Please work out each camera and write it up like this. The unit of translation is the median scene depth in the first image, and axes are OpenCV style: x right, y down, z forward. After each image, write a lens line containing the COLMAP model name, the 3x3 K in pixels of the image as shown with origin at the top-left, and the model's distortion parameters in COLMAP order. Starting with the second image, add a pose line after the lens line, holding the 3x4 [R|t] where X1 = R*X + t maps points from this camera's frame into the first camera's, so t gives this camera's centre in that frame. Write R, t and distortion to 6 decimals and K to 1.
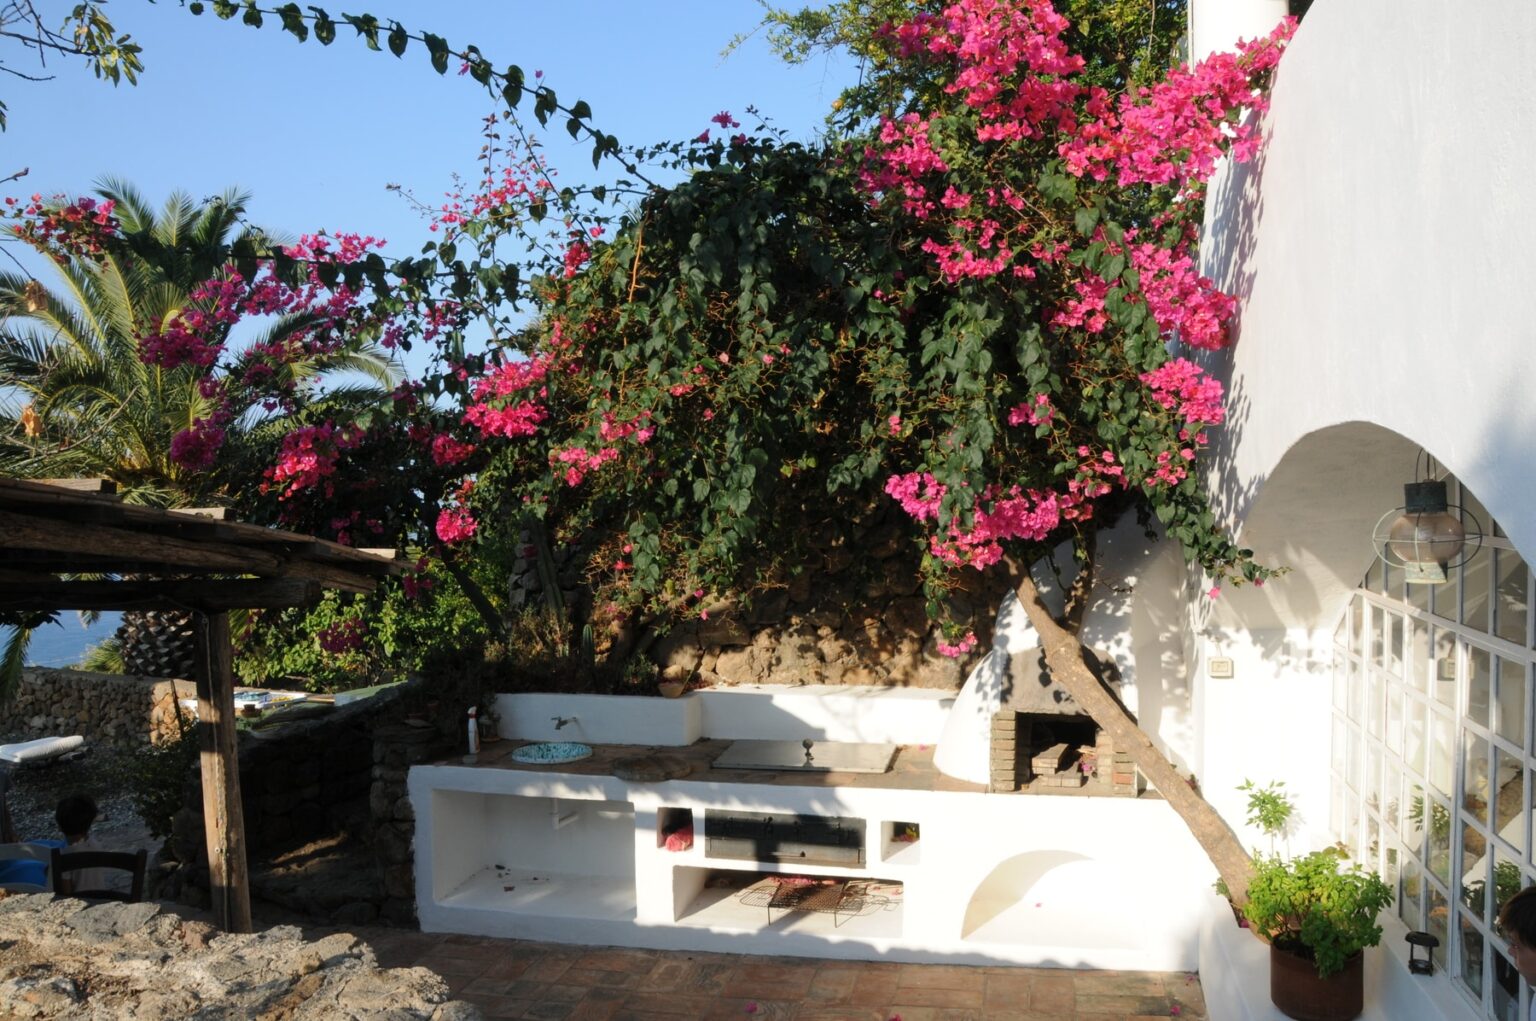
lens RADIAL K [[1188.3, 0, 767.0], [0, 1188.3, 555.0], [0, 0, 1]] dist [-0.072463, 0.001048]
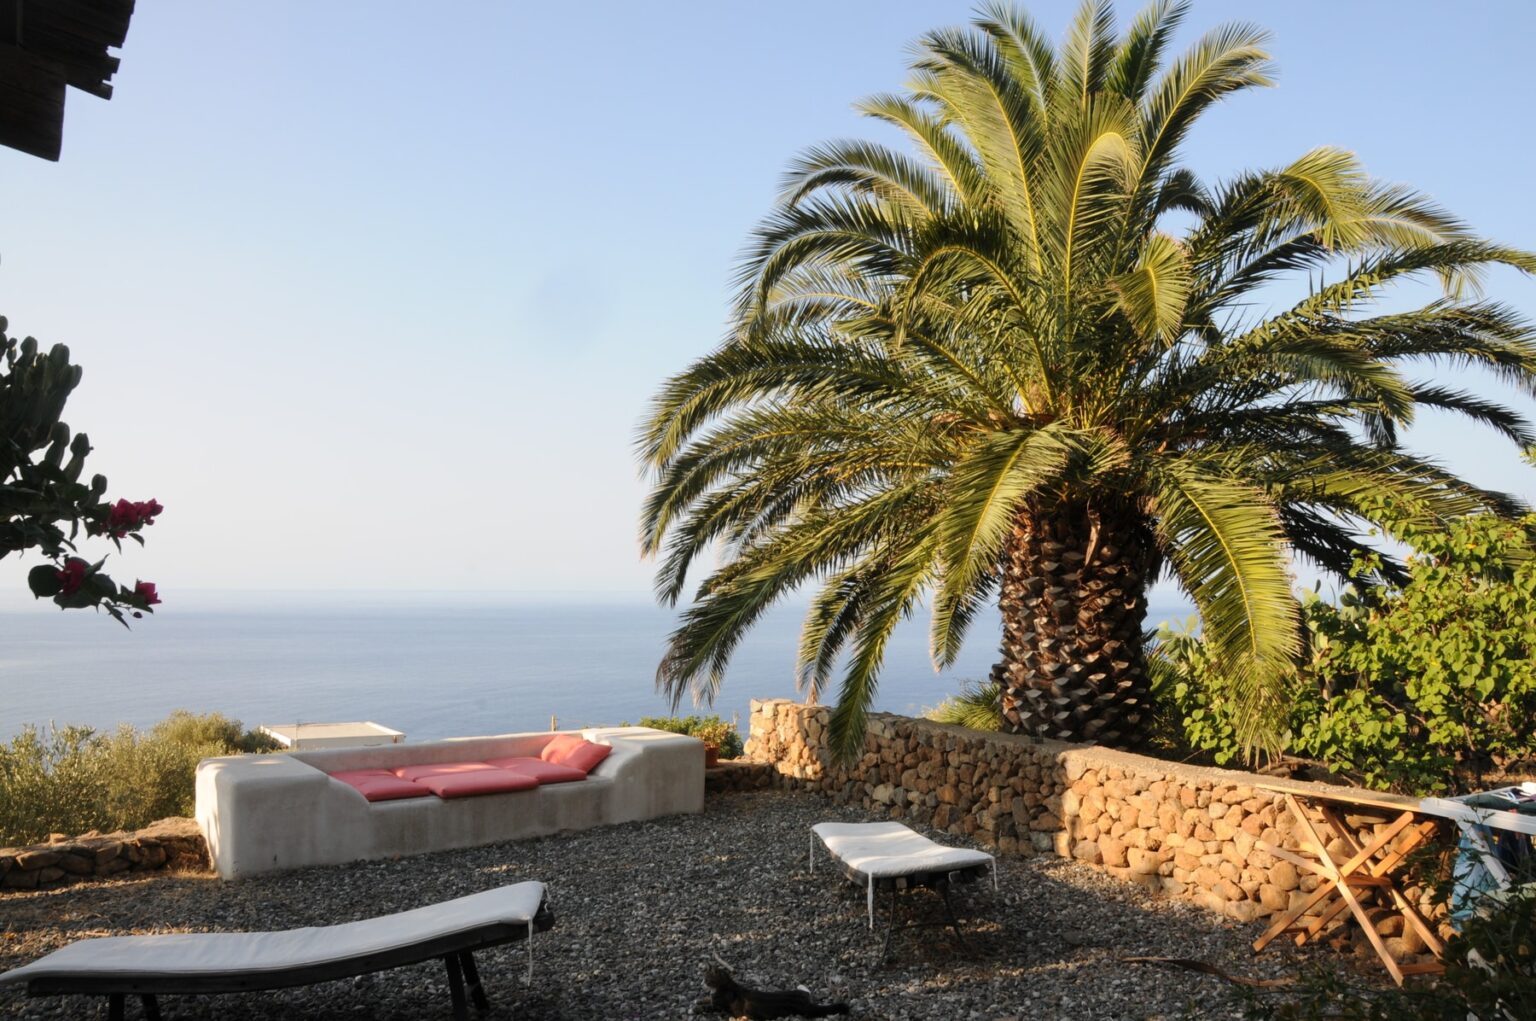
lens RADIAL K [[1188.3, 0, 767.0], [0, 1188.3, 555.0], [0, 0, 1]] dist [-0.072463, 0.001048]
pose [[0.790574, -0.008103, -0.612313, -0.249098], [-0.036038, 0.997564, -0.059730, 0.046679], [0.611305, 0.069287, 0.788356, 0.383886]]
